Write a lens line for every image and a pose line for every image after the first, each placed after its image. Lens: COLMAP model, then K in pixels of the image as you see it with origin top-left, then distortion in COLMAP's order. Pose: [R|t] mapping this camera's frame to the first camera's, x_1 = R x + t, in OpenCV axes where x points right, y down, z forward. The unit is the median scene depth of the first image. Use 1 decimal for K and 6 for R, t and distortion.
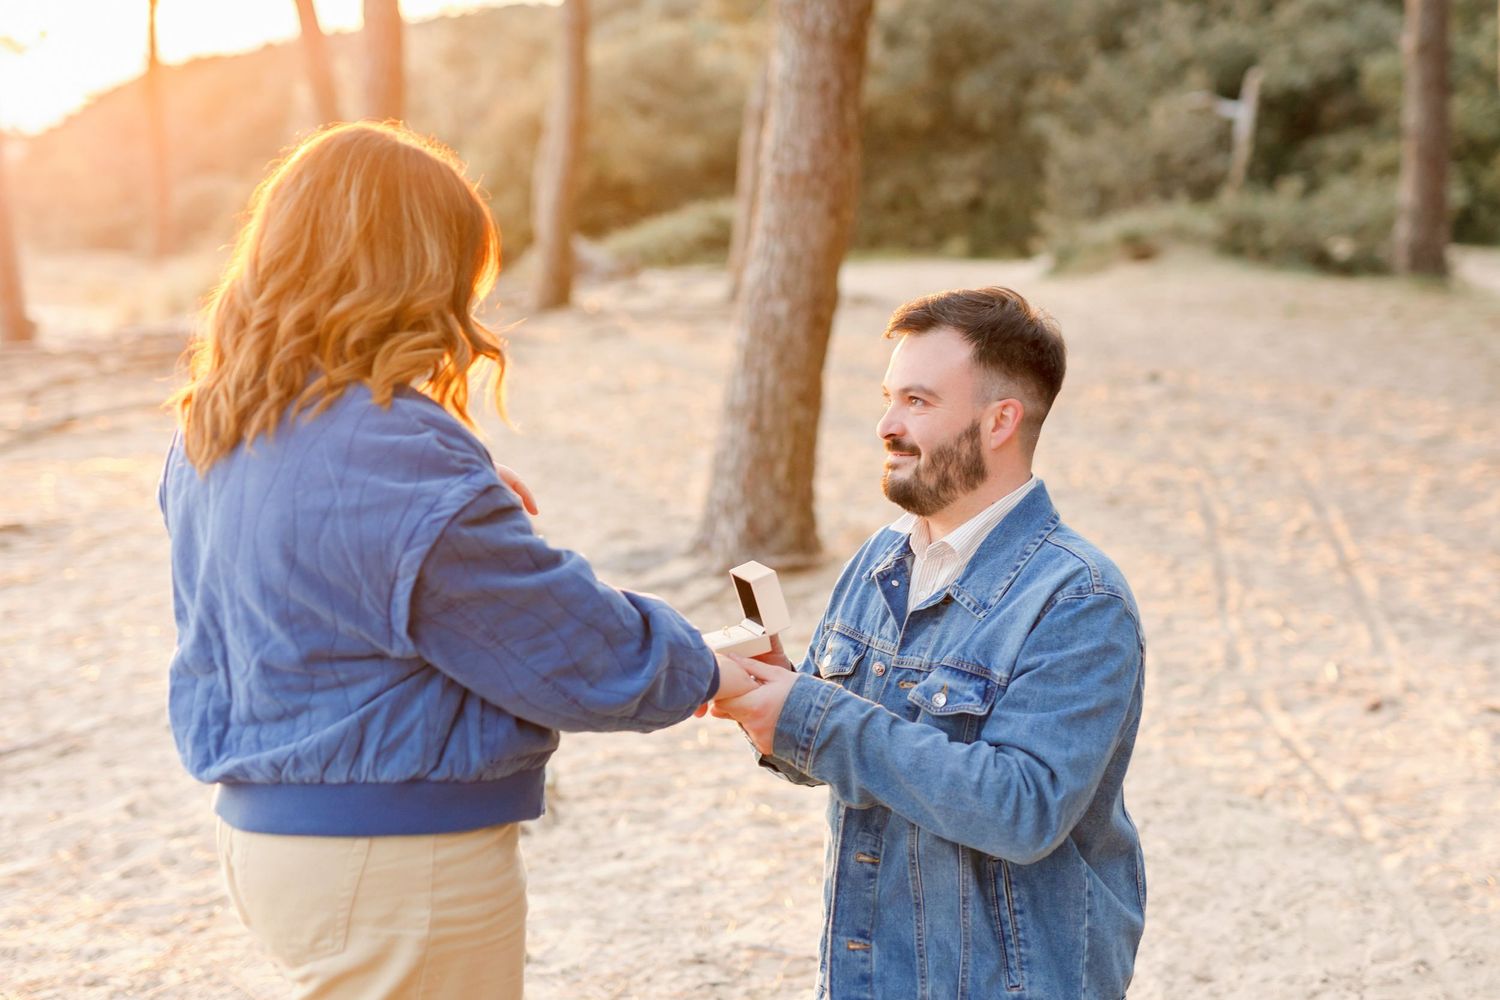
lens RADIAL K [[2156.0, 0, 750.0], [0, 2156.0, 500.0], [0, 0, 1]] dist [0.005839, 0.025183]
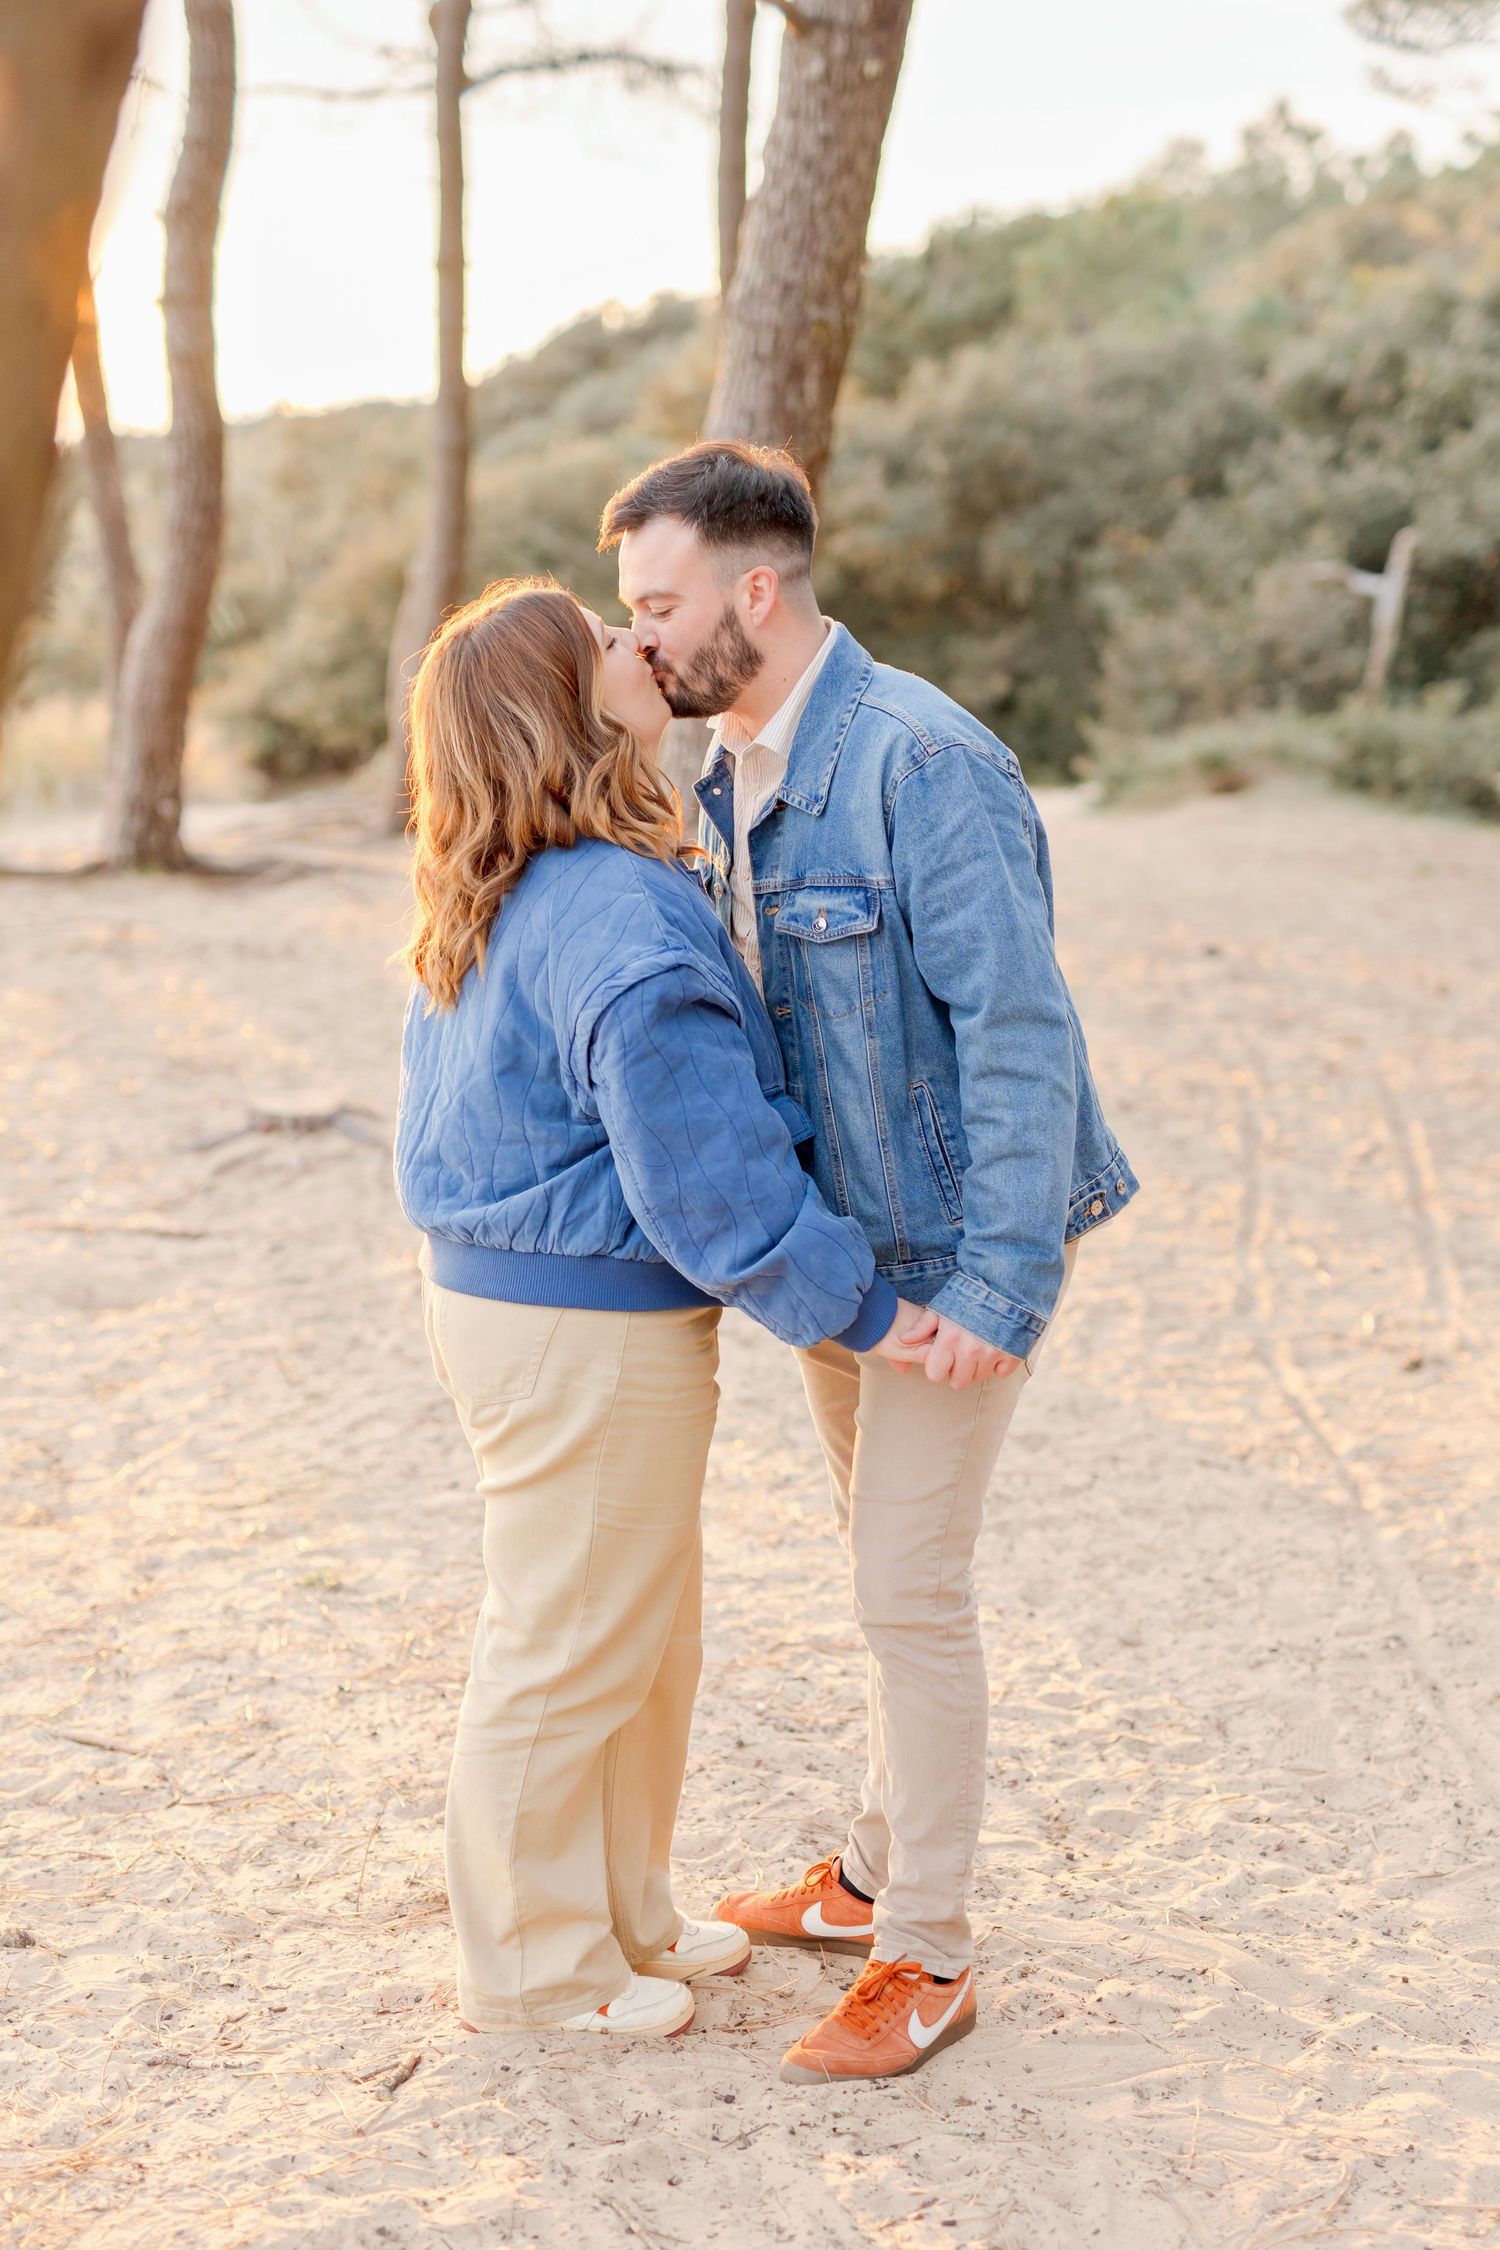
lens RADIAL K [[3234.0, 0, 418.2], [0, 3234.0, 1193.7], [0, 0, 1]] dist [0.005839, 0.025183]
pose [[0.995358, 0.044187, -0.085494, 0.021748], [-0.042498, 0.998866, 0.021470, 0.020427], [0.086345, -0.017737, 0.996107, -0.192229]]
